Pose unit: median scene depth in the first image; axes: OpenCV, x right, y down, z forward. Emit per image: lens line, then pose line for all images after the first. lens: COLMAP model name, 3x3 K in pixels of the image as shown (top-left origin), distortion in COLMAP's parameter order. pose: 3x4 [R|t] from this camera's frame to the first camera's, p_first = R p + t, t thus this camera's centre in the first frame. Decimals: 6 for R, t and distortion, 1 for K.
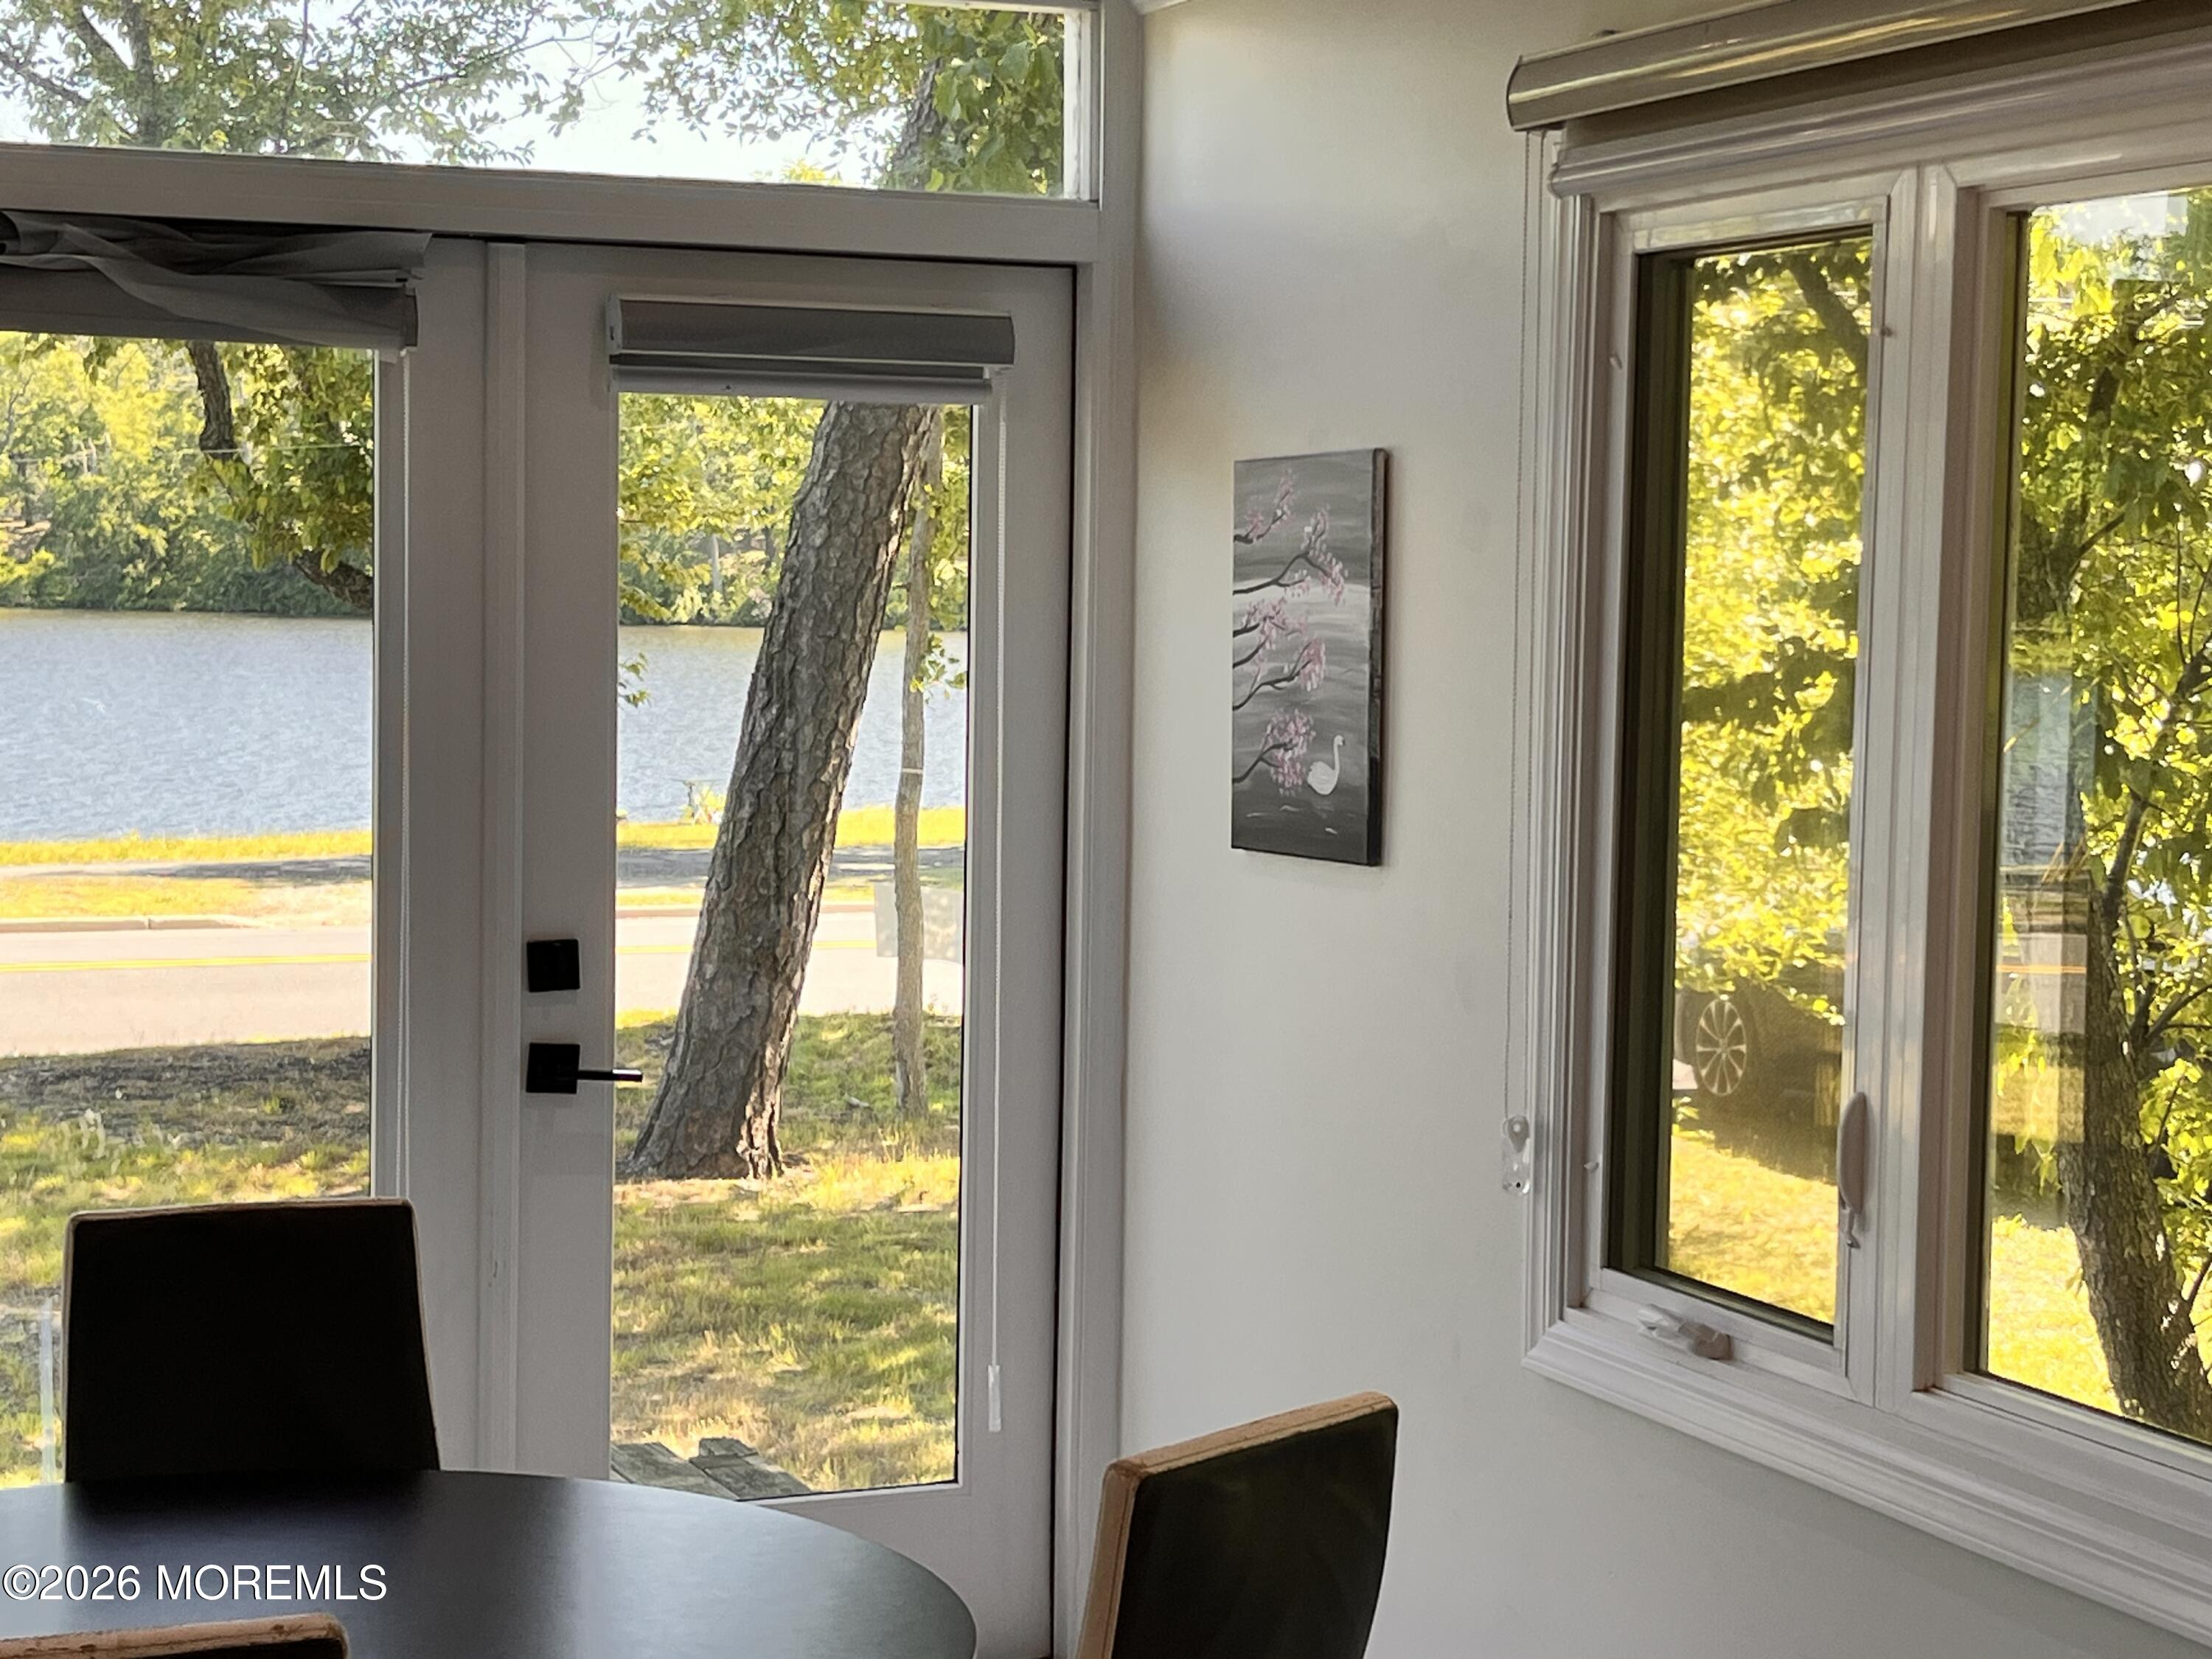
lens RADIAL K [[3867.0, 0, 1106.0], [0, 3867.0, 829.5], [0, 0, 1]] dist [0.063728, 0.246674]
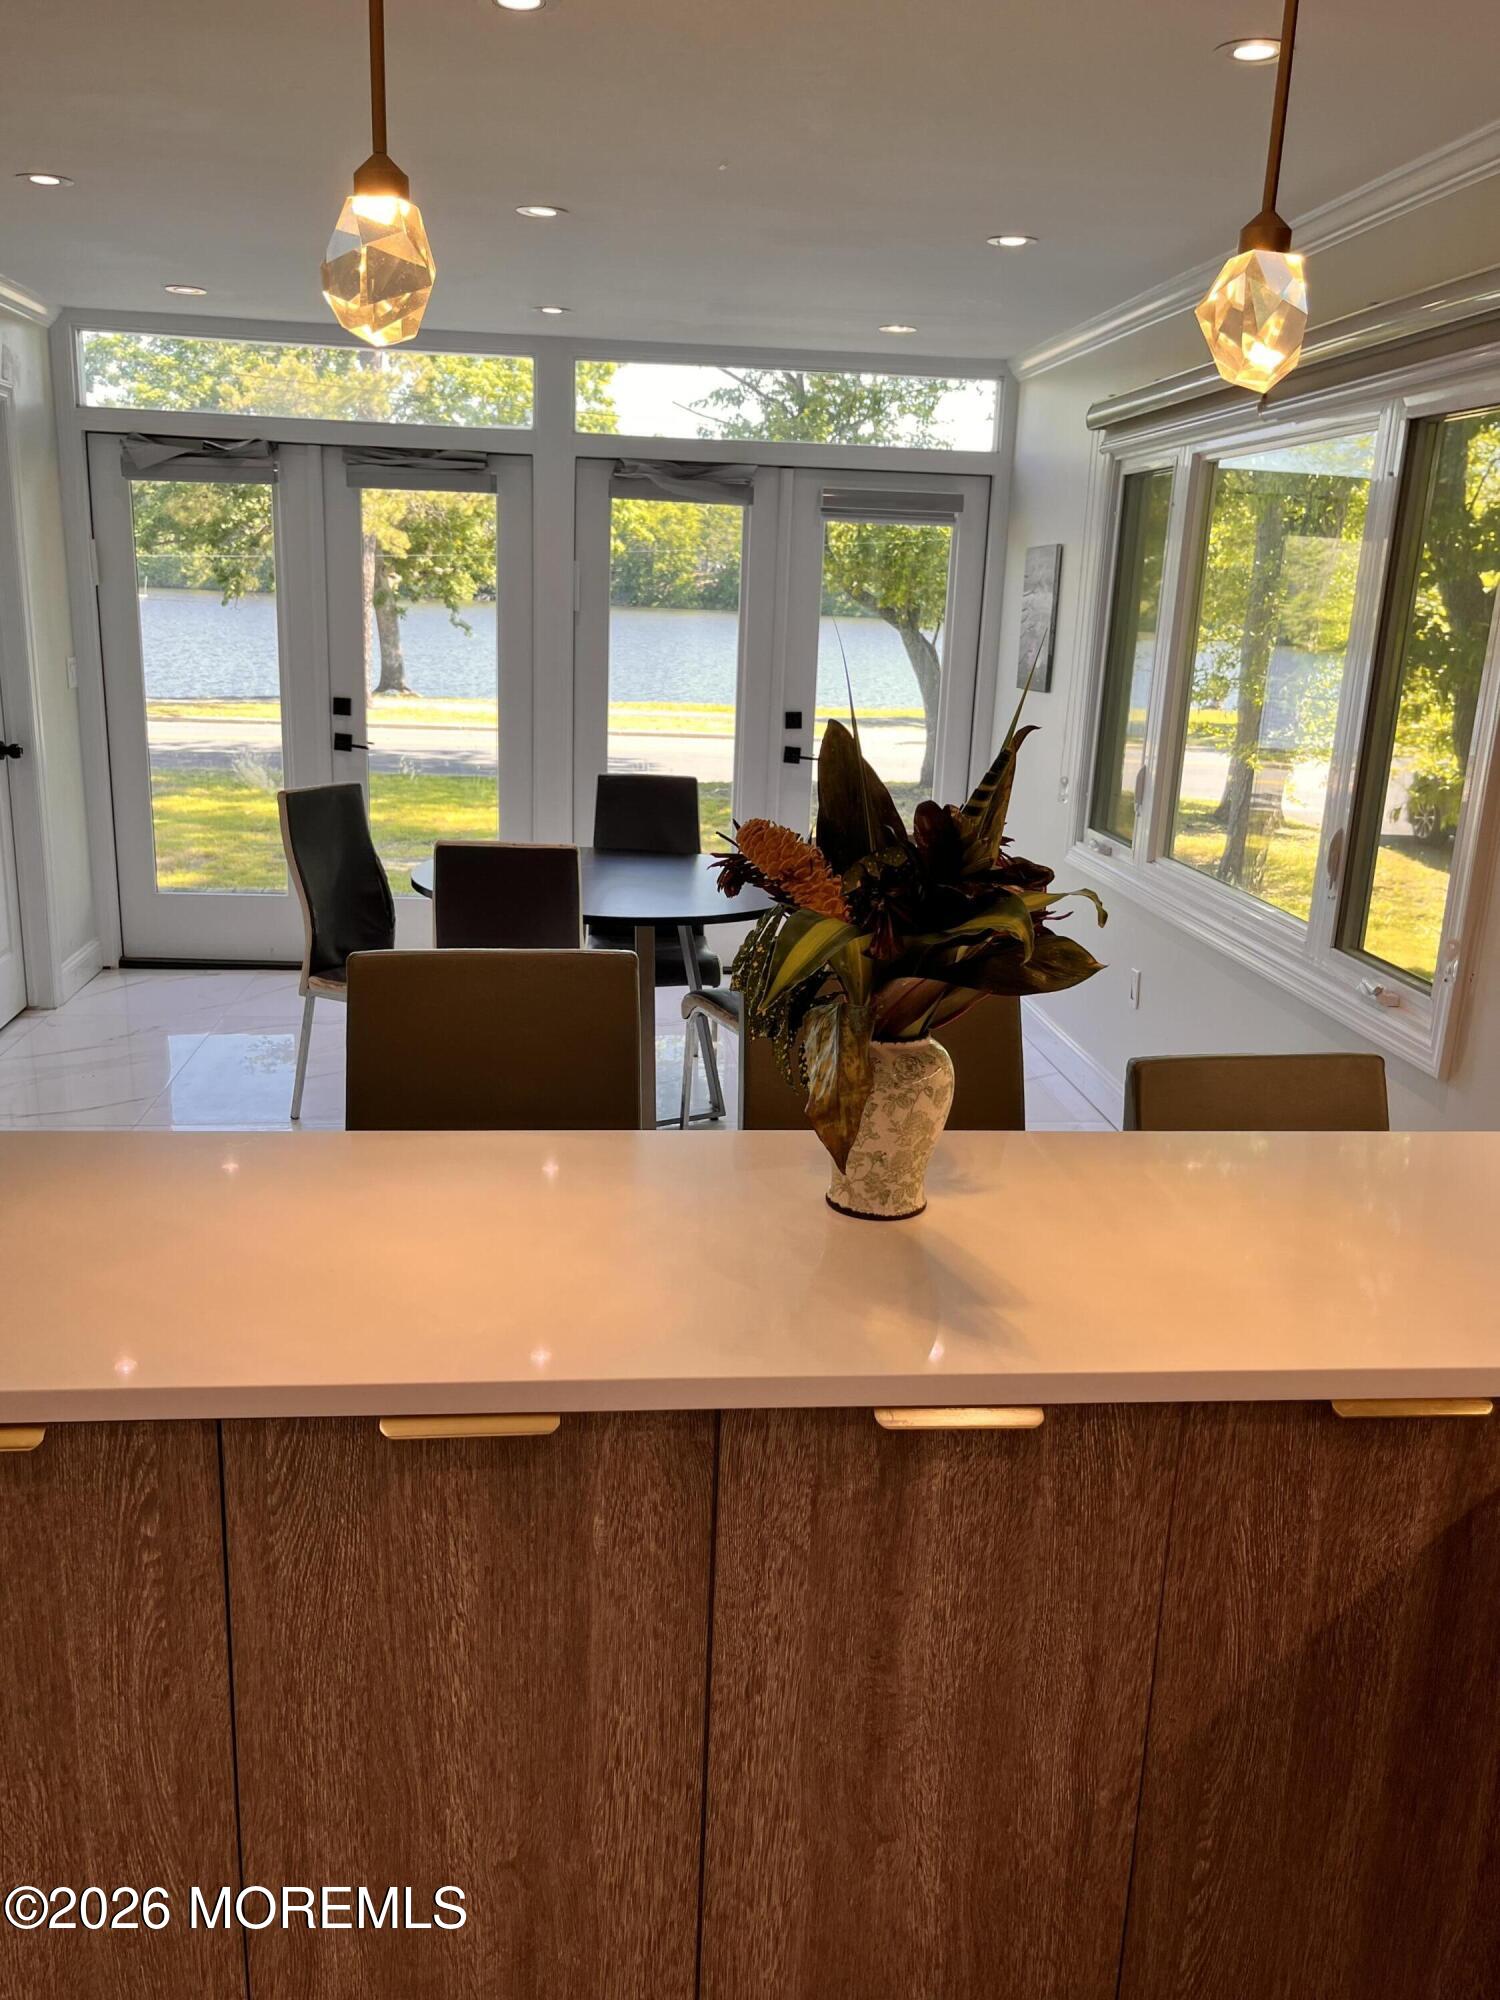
lens RADIAL K [[1549.2, 0, 750.0], [0, 1549.2, 1000.0], [0, 0, 1]] dist [0.006627, 0.001894]
pose [[0.960521, 0.091659, -0.262675, 0.171743], [-0.041481, 0.980799, 0.190559, 0.021789], [0.275098, -0.172140, 0.945880, -0.193489]]
